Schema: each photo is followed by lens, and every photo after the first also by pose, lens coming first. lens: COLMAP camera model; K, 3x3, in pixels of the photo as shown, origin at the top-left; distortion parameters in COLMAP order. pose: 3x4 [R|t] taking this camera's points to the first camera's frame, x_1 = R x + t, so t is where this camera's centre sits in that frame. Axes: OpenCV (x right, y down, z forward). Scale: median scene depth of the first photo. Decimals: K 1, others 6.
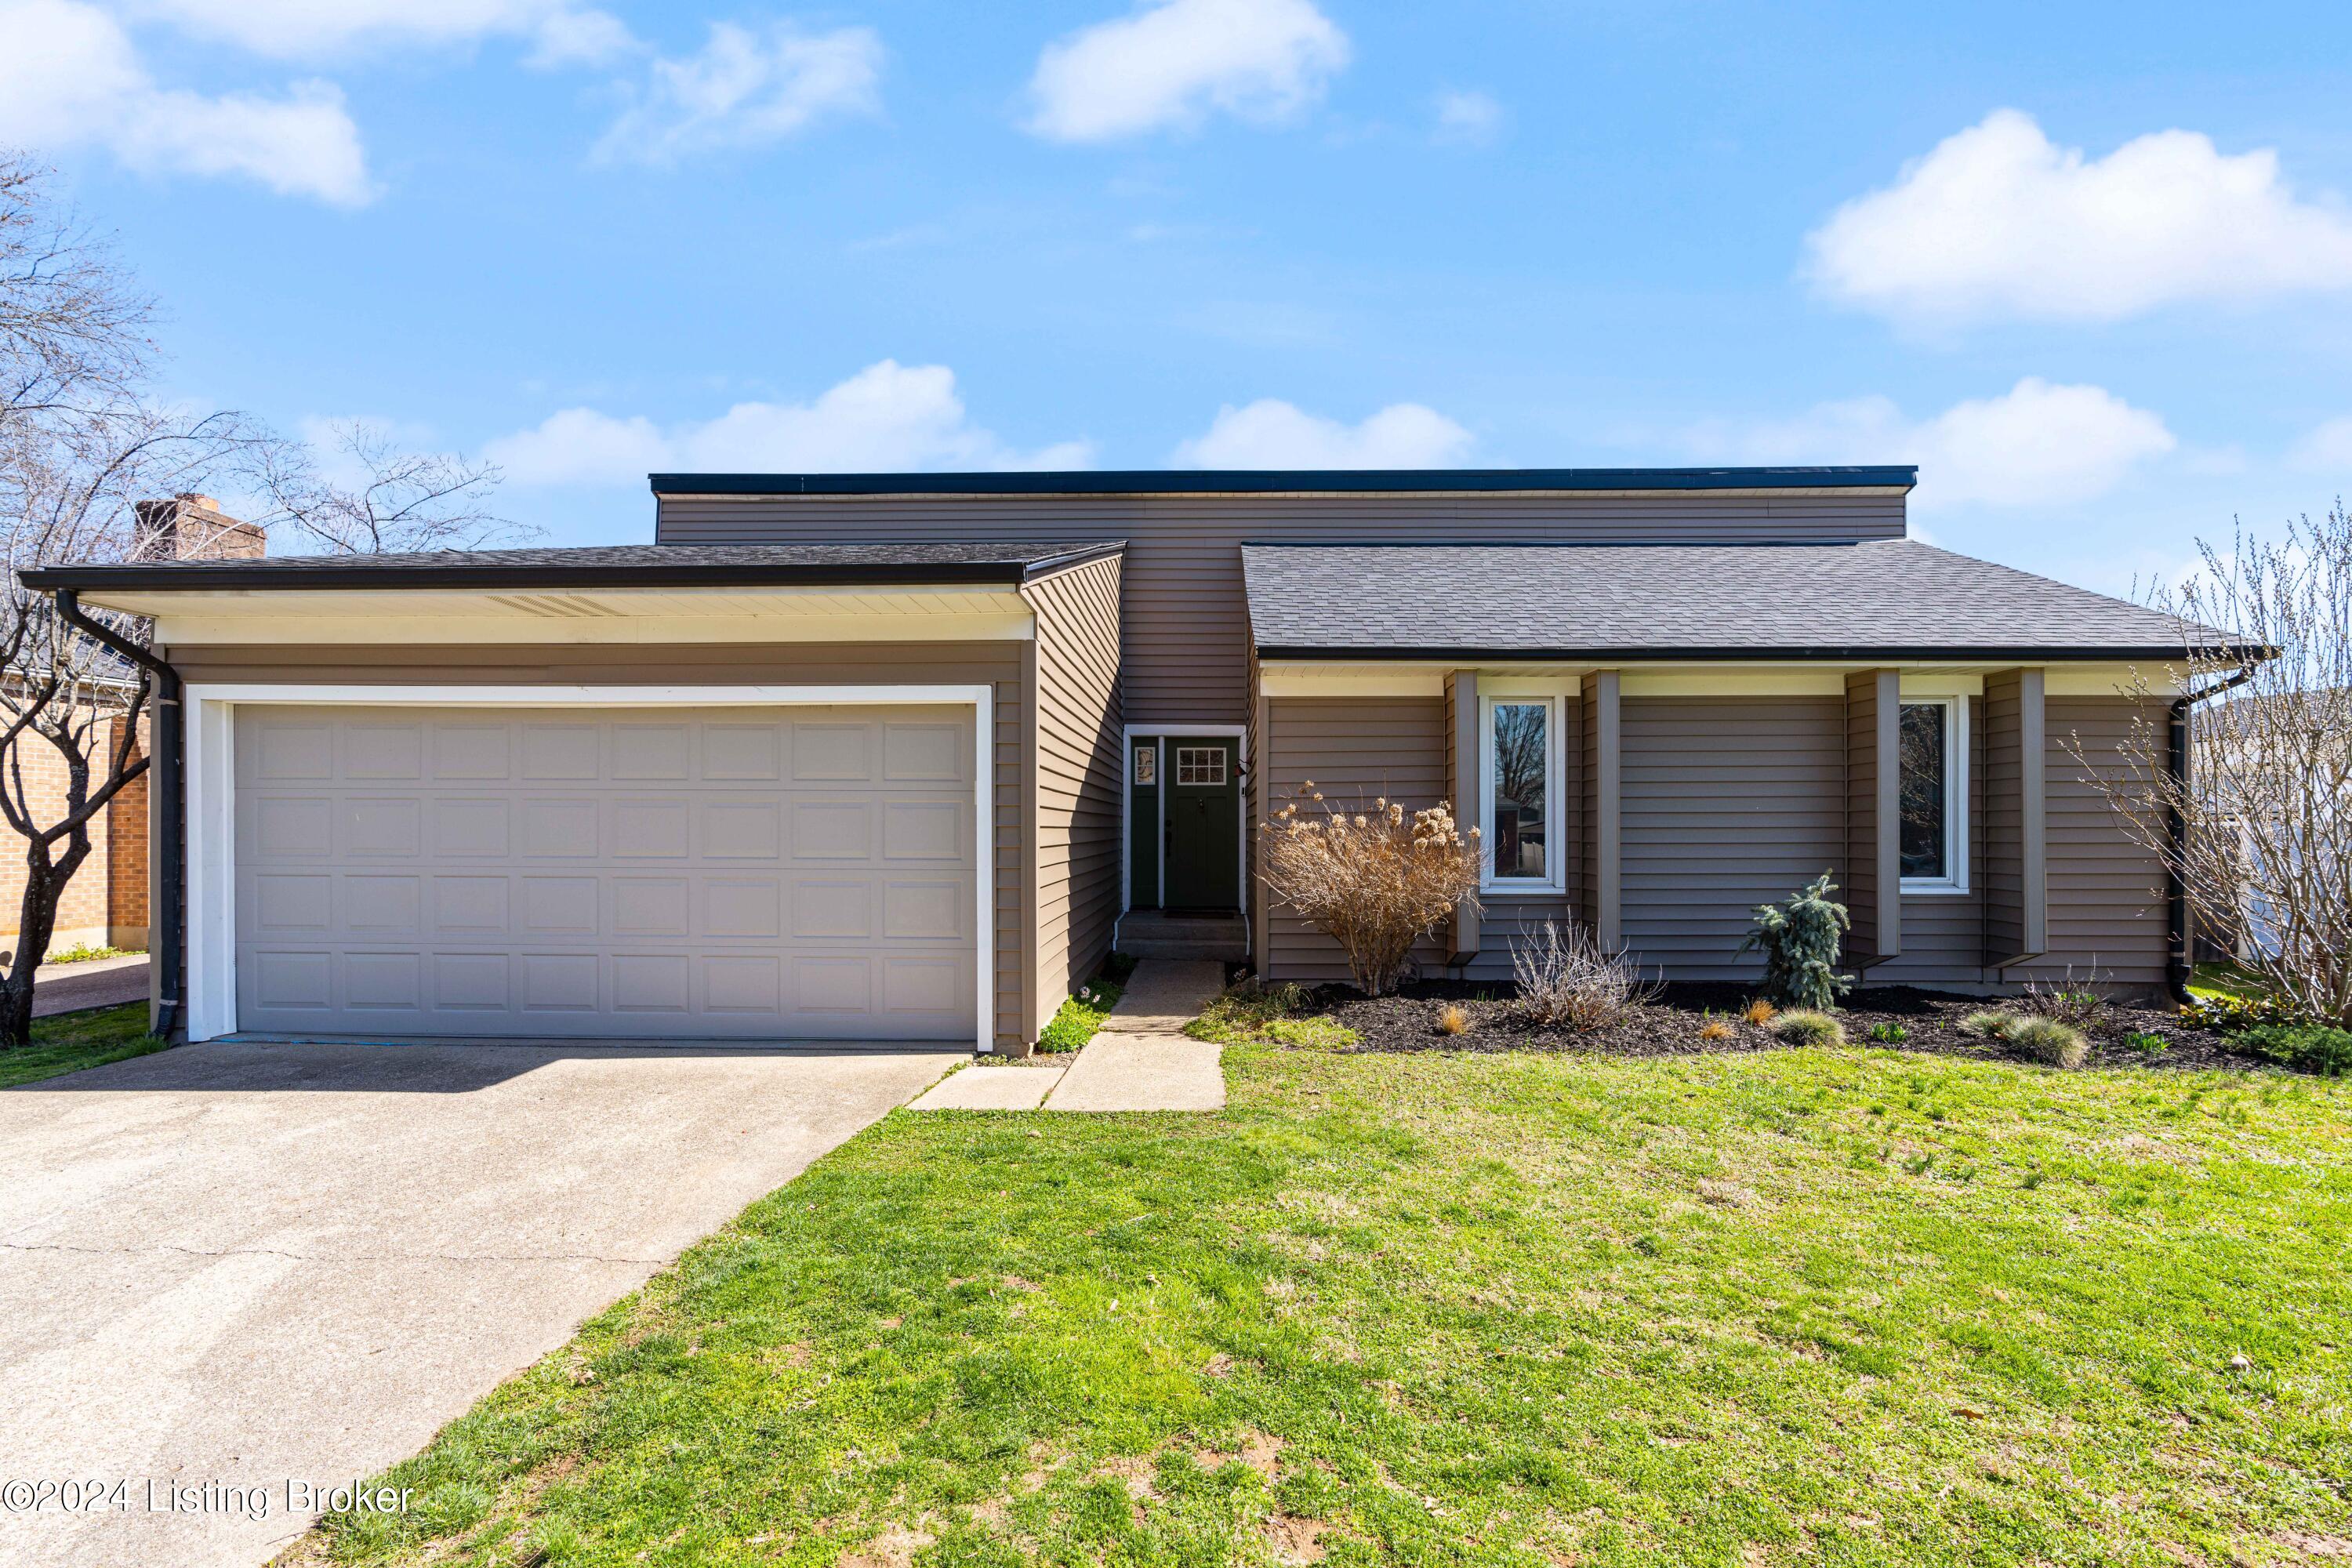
lens RADIAL K [[1072.4, 0, 1187.6], [0, 1072.4, 825.1], [0, 0, 1]] dist [-0.002738, -0.000267]
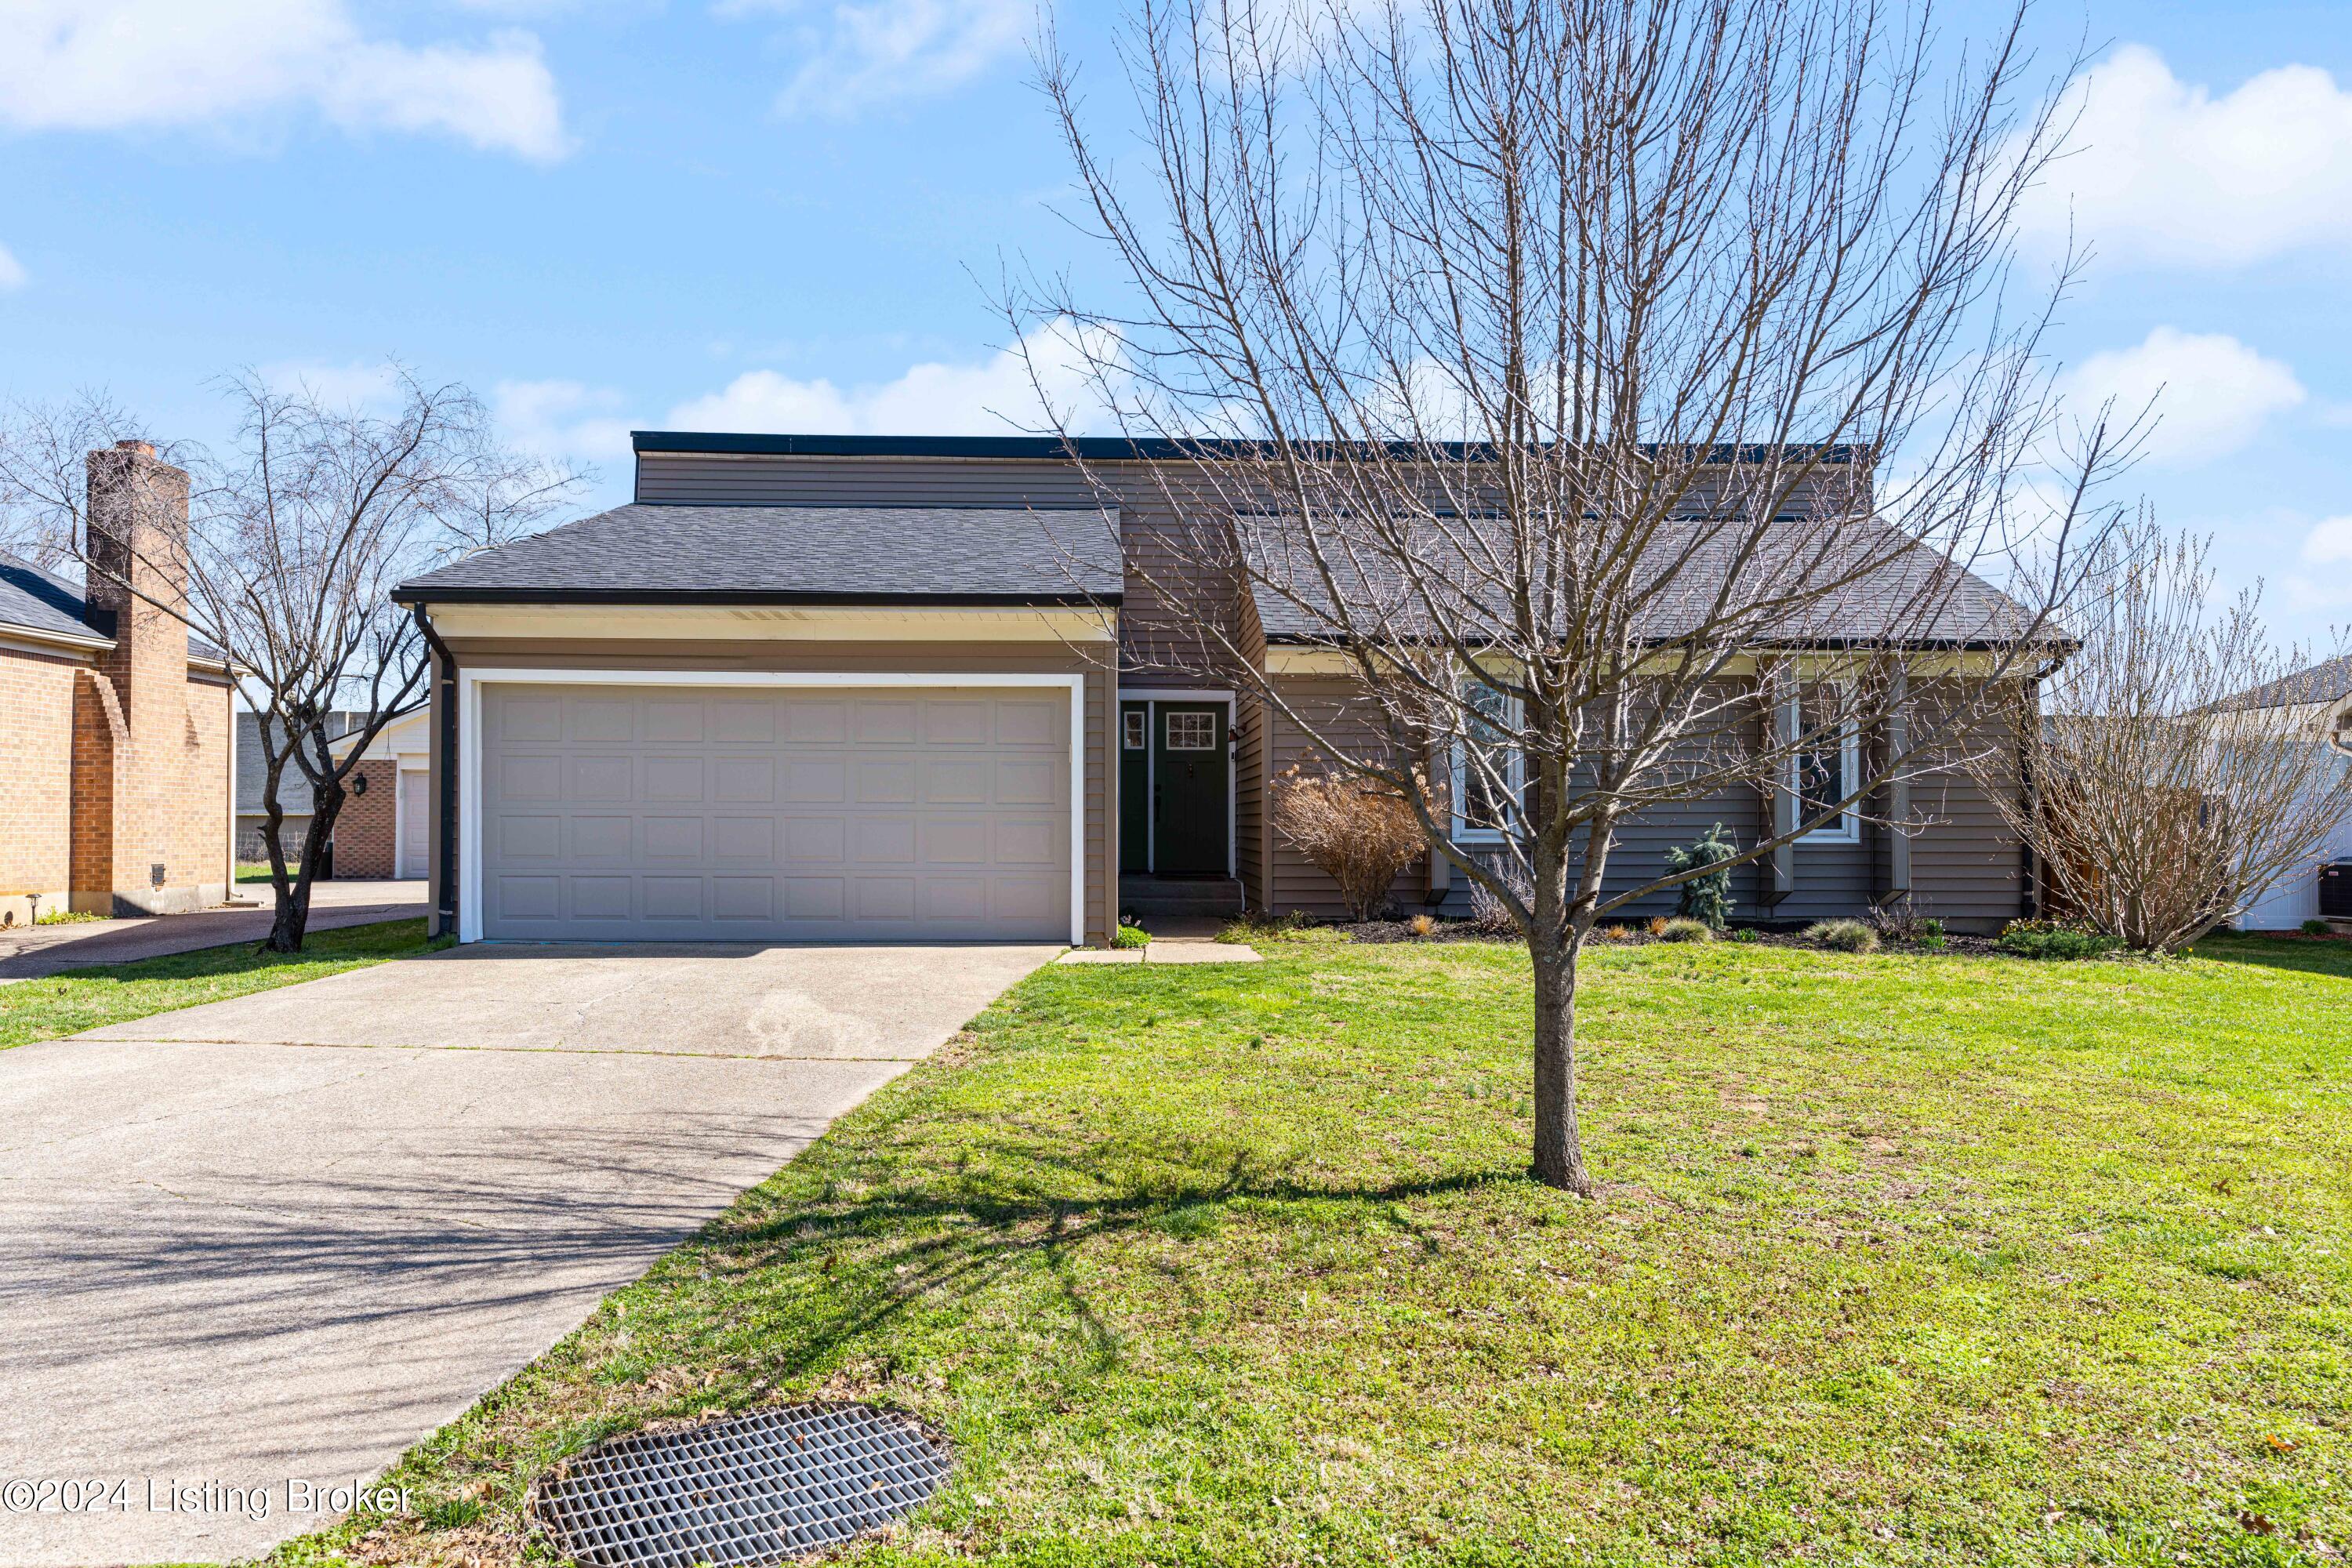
lens RADIAL K [[1861.9, 0, 1176.0], [0, 1861.9, 784.0], [0, 0, 1]] dist [0.001047, -0.000661]
pose [[0.997282, 0.002368, 0.073644, -0.187094], [-0.000751, 0.999758, -0.021975, 0.047225], [-0.073679, 0.021860, 0.997042, -1.058344]]
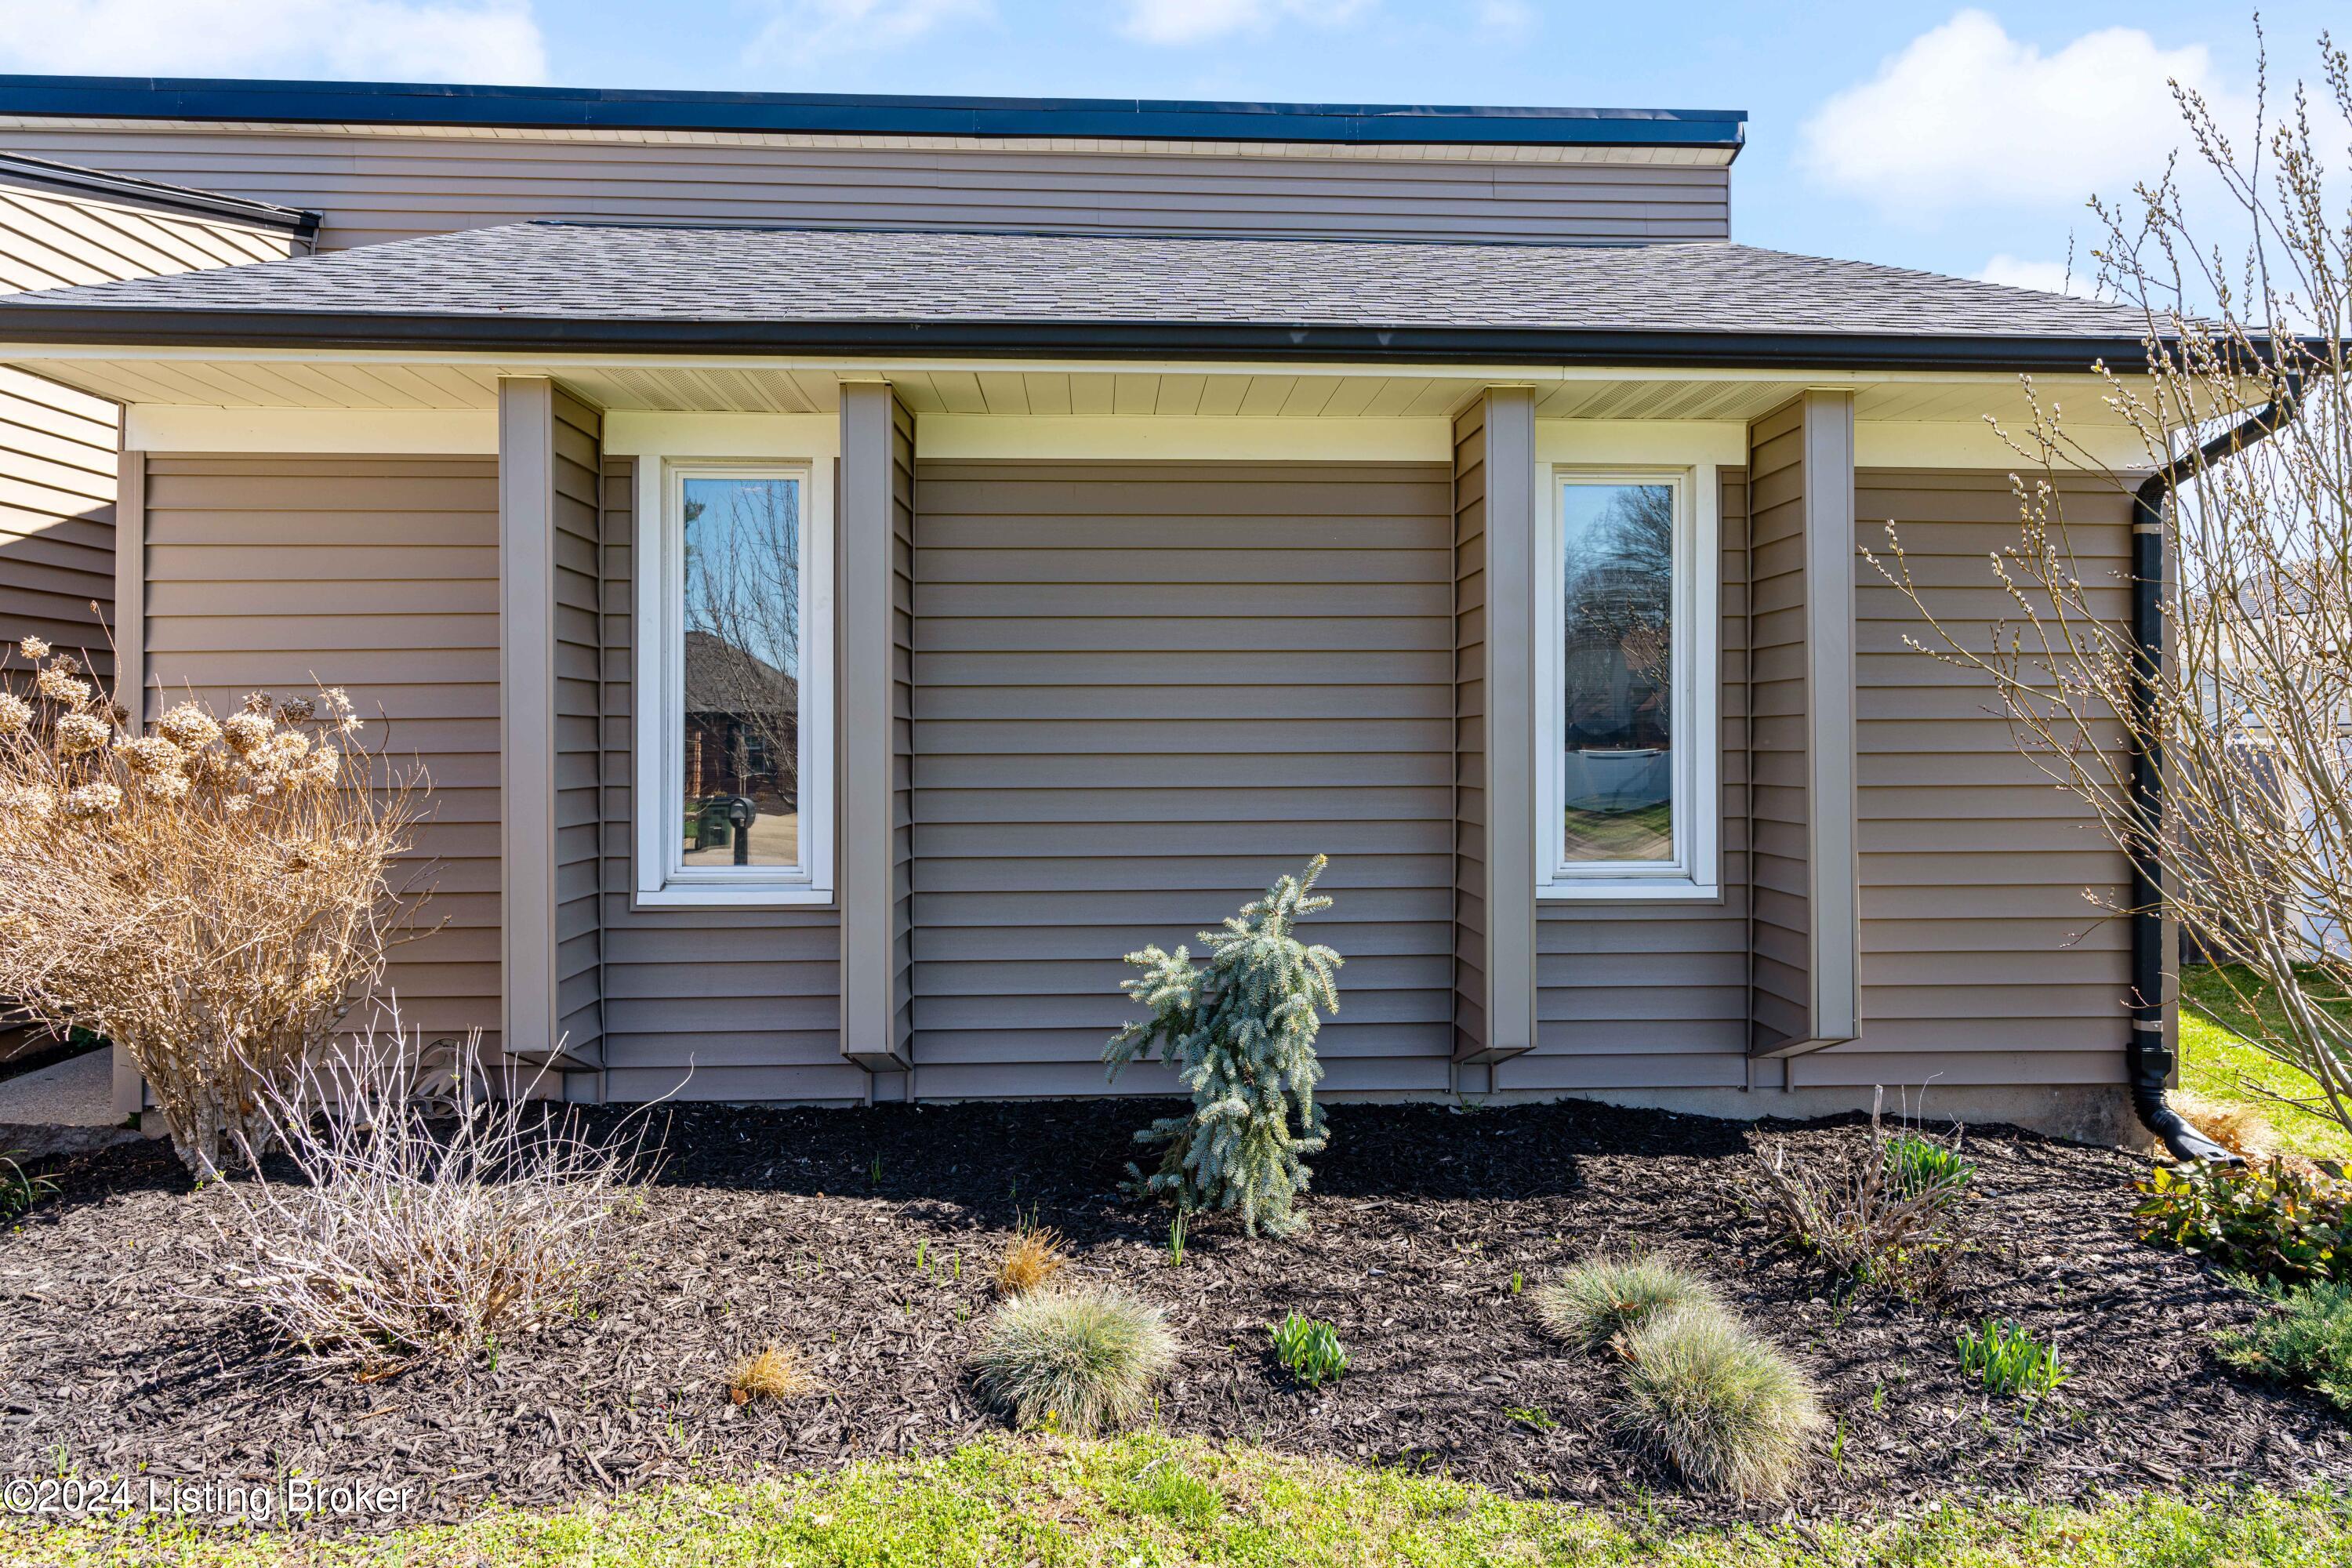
lens RADIAL K [[1303.7, 0, 1171.4], [0, 1303.7, 733.2], [0, 0, 1]] dist [0.000148, -0.000179]
pose [[0.998138, 0.000702, 0.060996, 0.488371], [-0.000283, 0.999976, -0.006888, -0.002549], [-0.060999, 0.006858, 0.998114, 0.481618]]
